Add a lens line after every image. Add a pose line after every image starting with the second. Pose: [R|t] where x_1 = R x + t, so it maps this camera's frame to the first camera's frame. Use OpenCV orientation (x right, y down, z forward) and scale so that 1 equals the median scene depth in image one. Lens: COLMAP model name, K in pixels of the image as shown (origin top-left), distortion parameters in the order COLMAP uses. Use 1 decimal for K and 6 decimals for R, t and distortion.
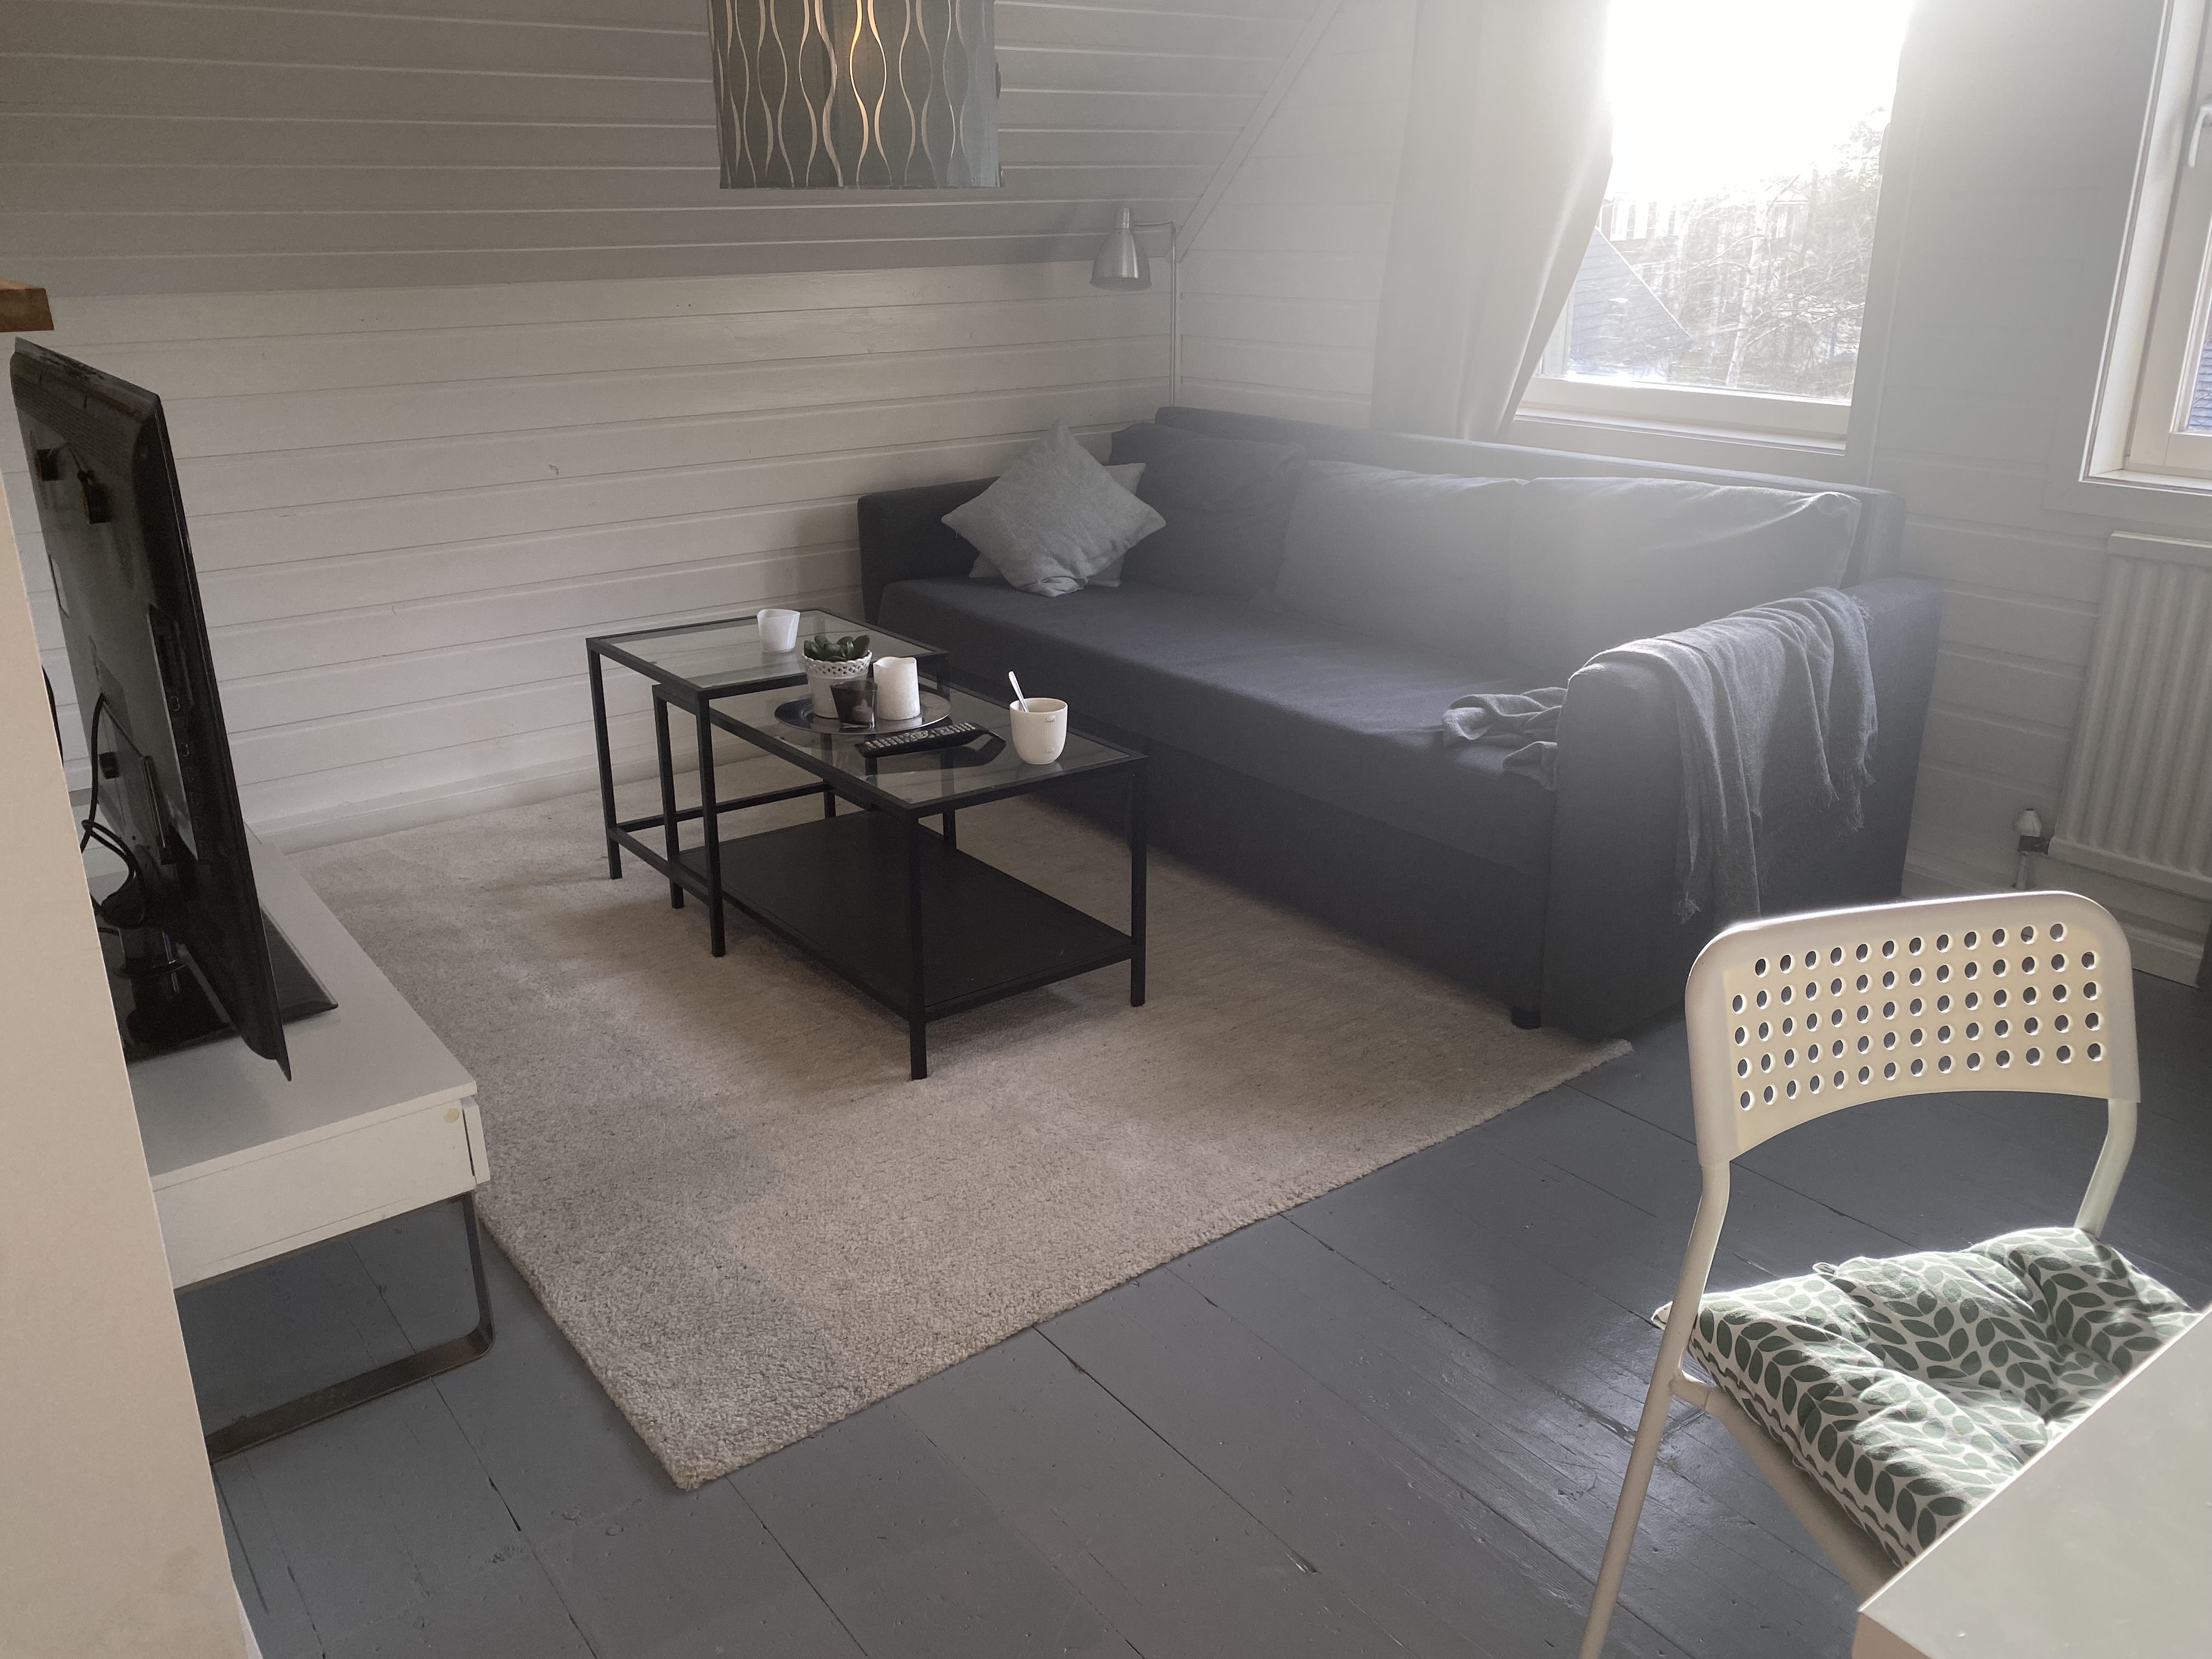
lens RADIAL K [[1688.9, 0, 1157.0], [0, 1688.9, 844.0], [0, 0, 1]] dist [0.020604, -0.028837]
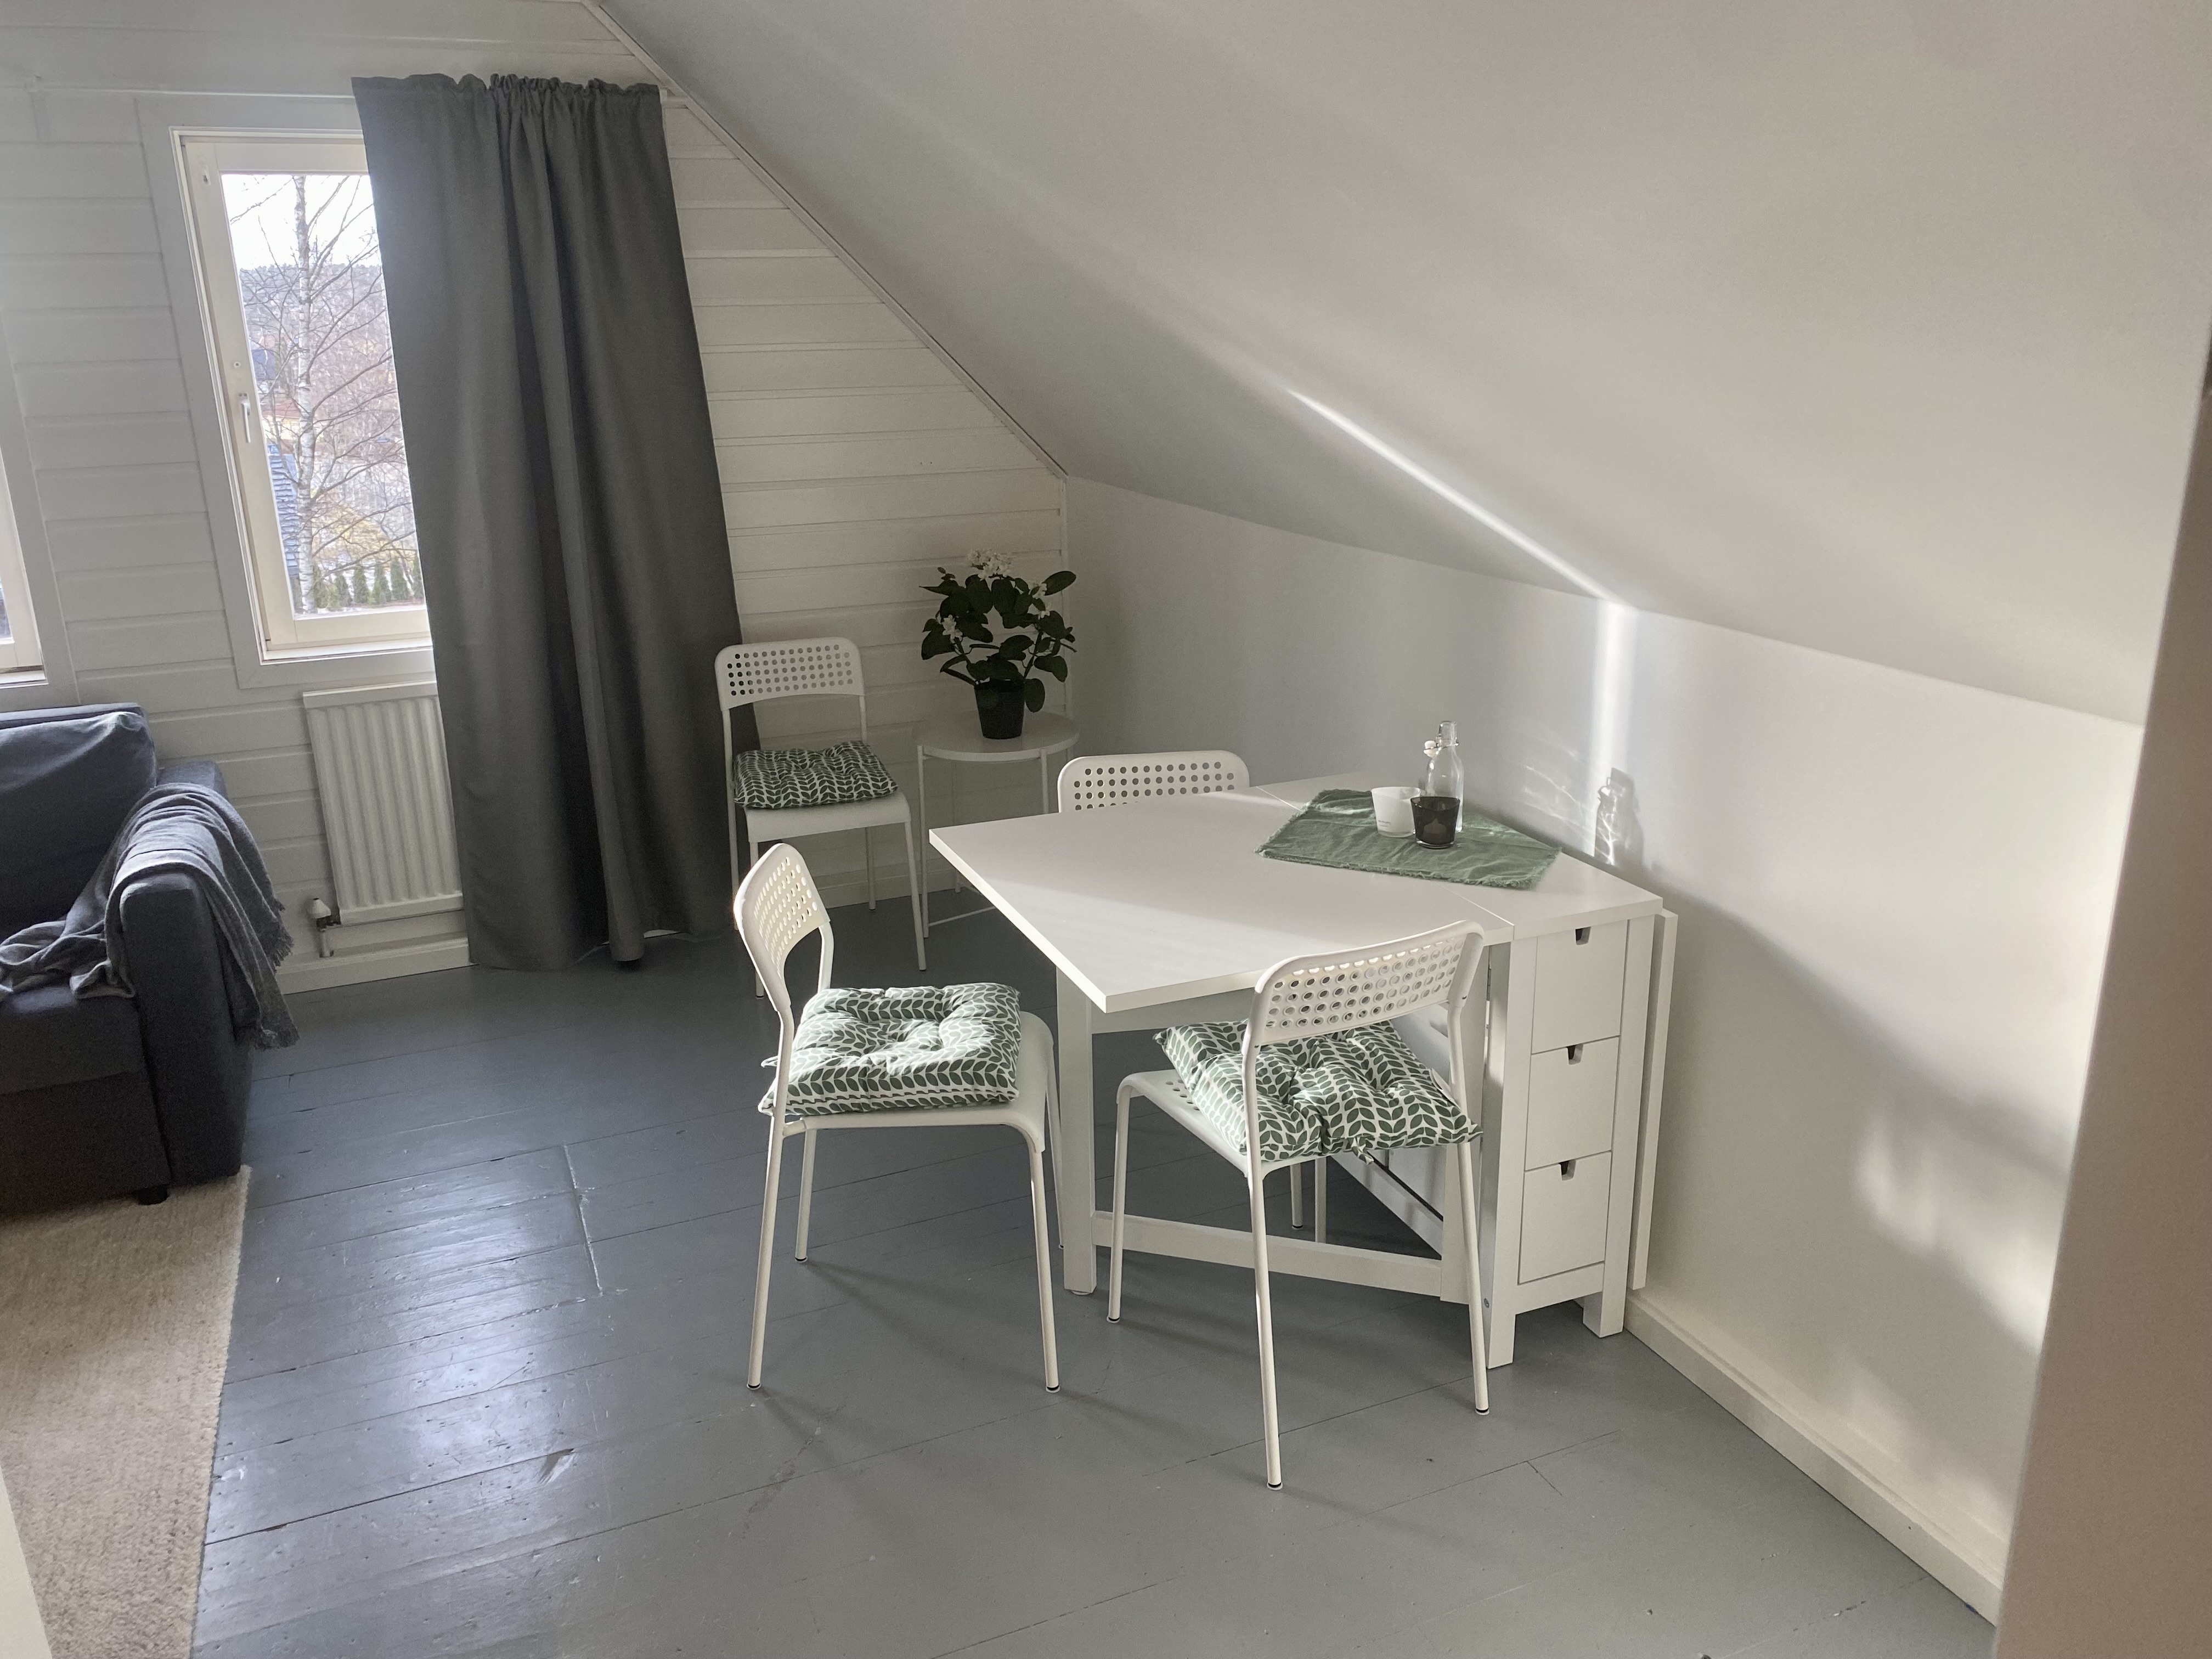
lens RADIAL K [[1688.9, 0, 1116.3], [0, 1688.9, 808.6], [0, 0, 1]] dist [0.020604, -0.028837]
pose [[0.259361, -0.280384, 0.924184, -0.654609], [0.356501, 0.917143, 0.178200, -0.119225], [-0.897574, 0.283254, 0.337829, -0.058257]]
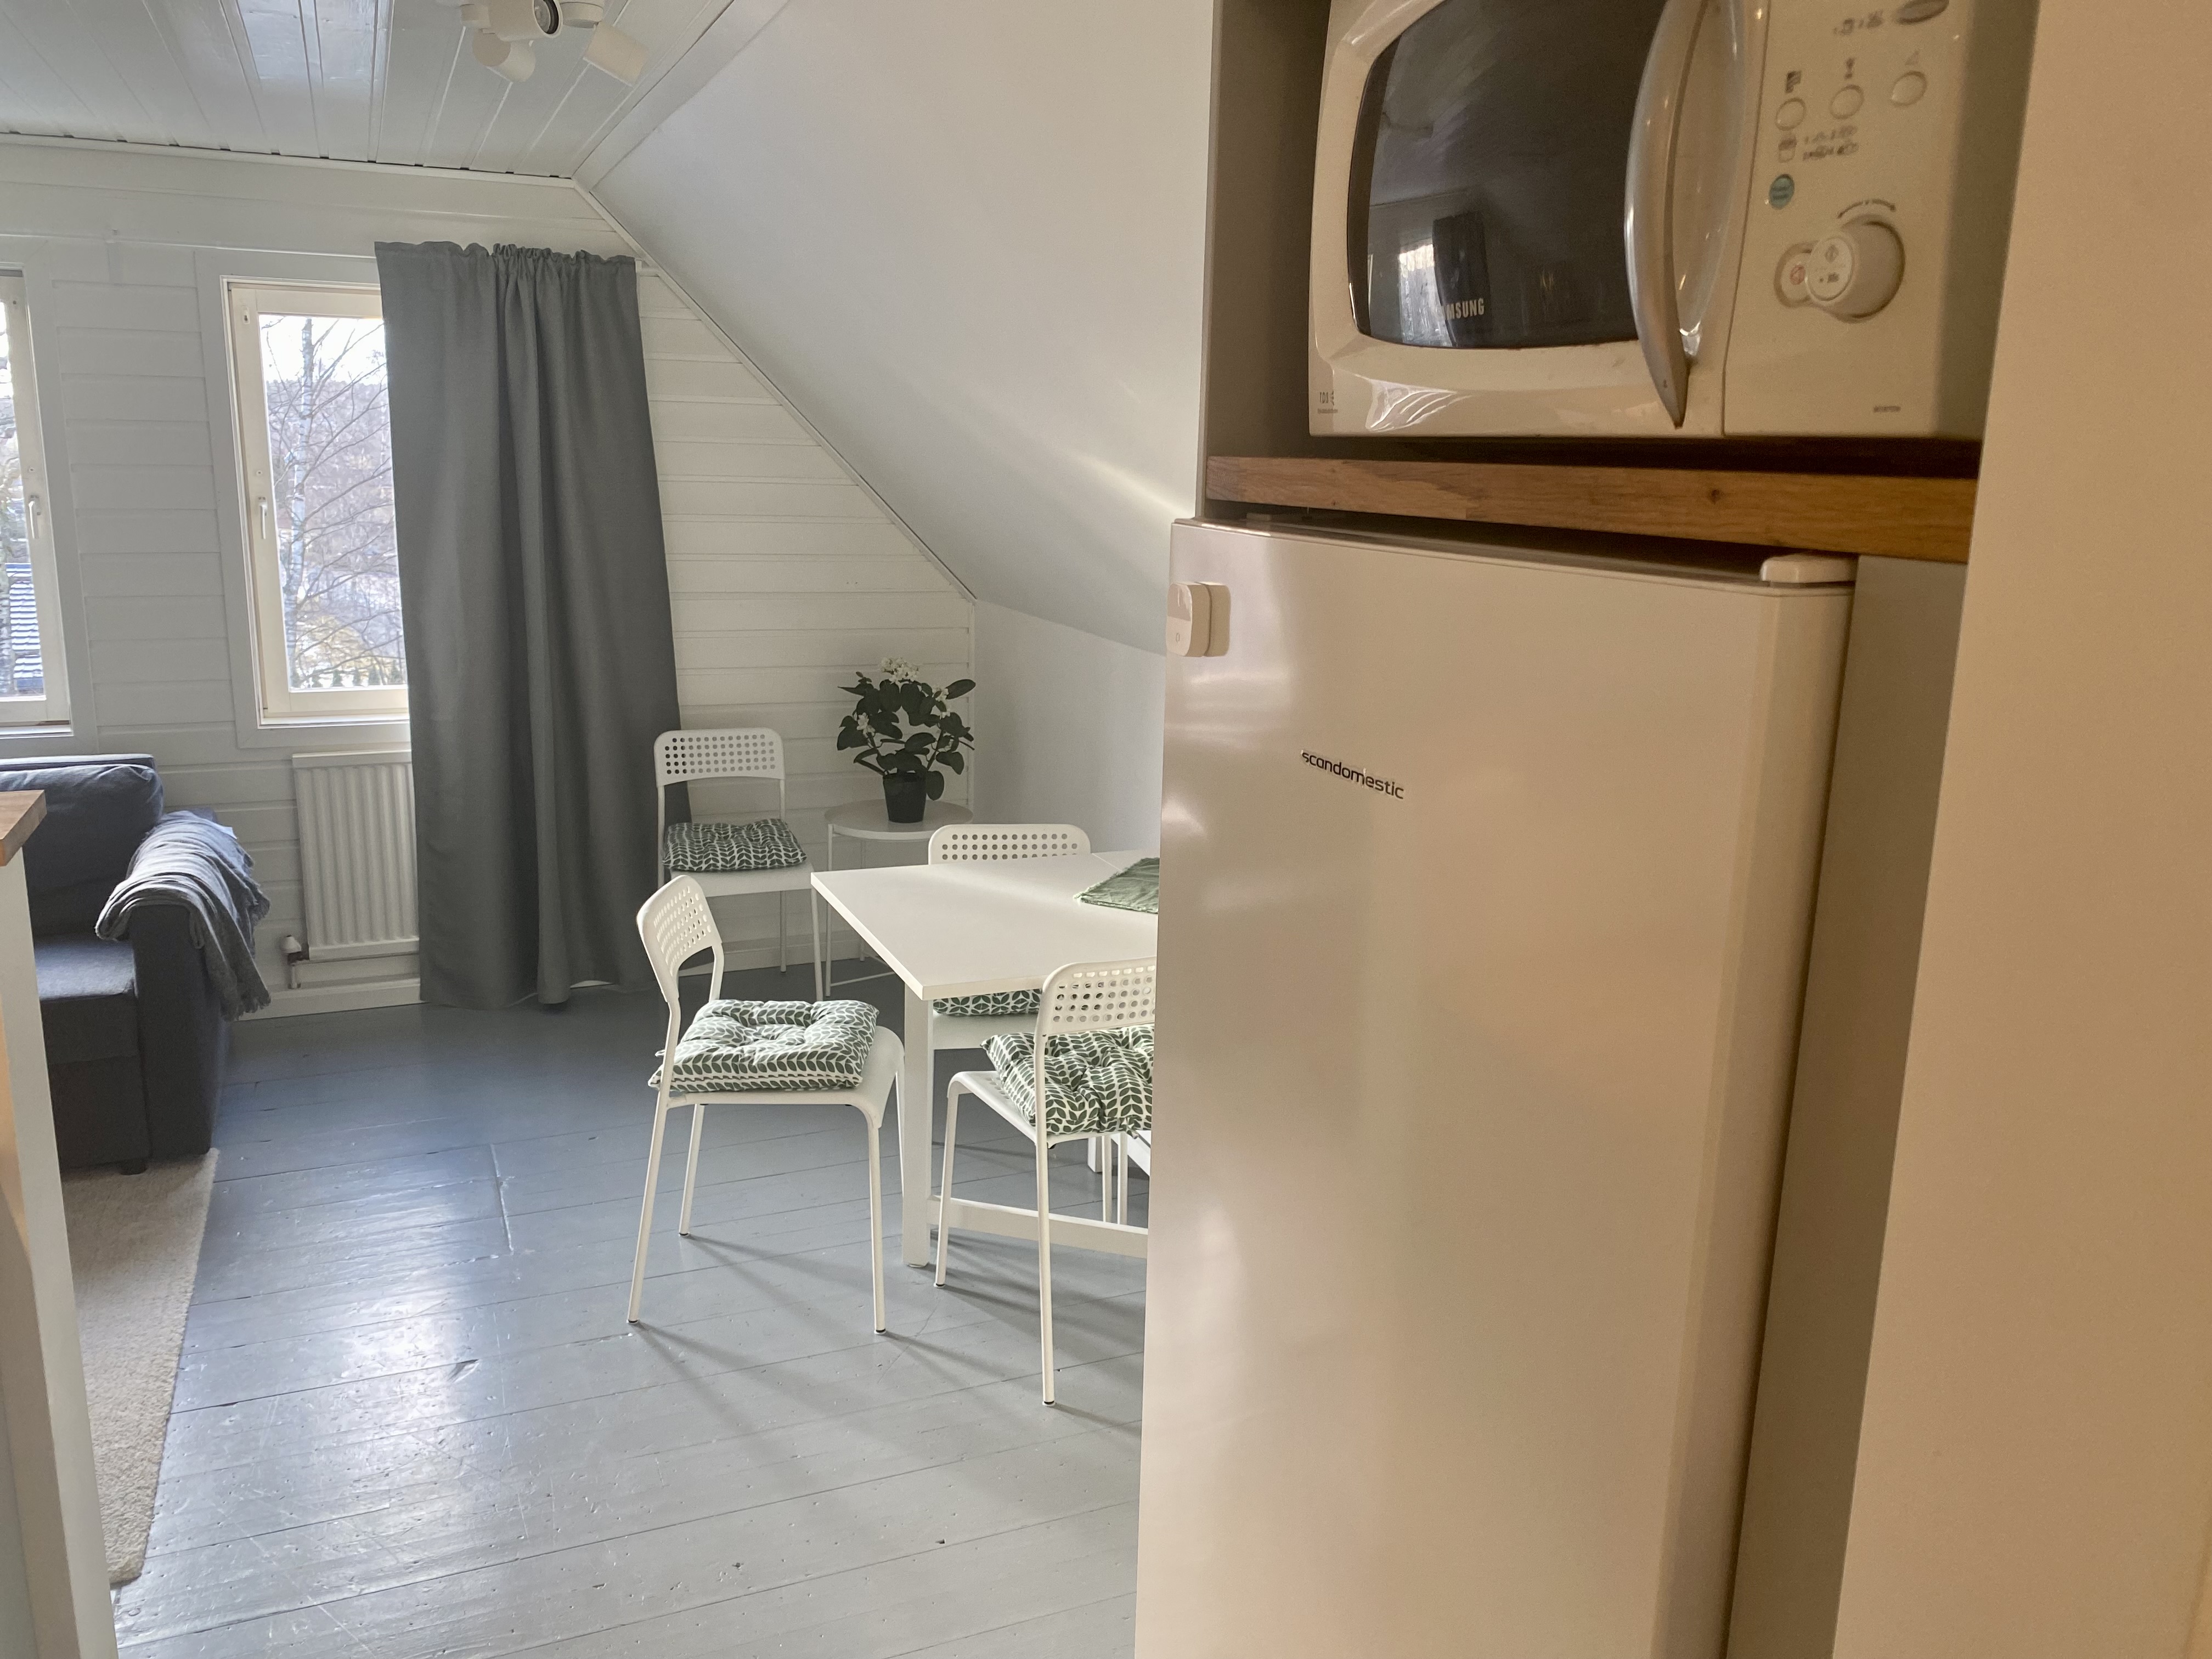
lens RADIAL K [[1688.9, 0, 1106.6], [0, 1688.9, 799.1], [0, 0, 1]] dist [0.020604, -0.028837]
pose [[0.256209, -0.189285, 0.947907, -0.870806], [0.318989, 0.942260, 0.101938, -0.068600], [-0.912471, 0.276255, 0.301795, -0.208301]]
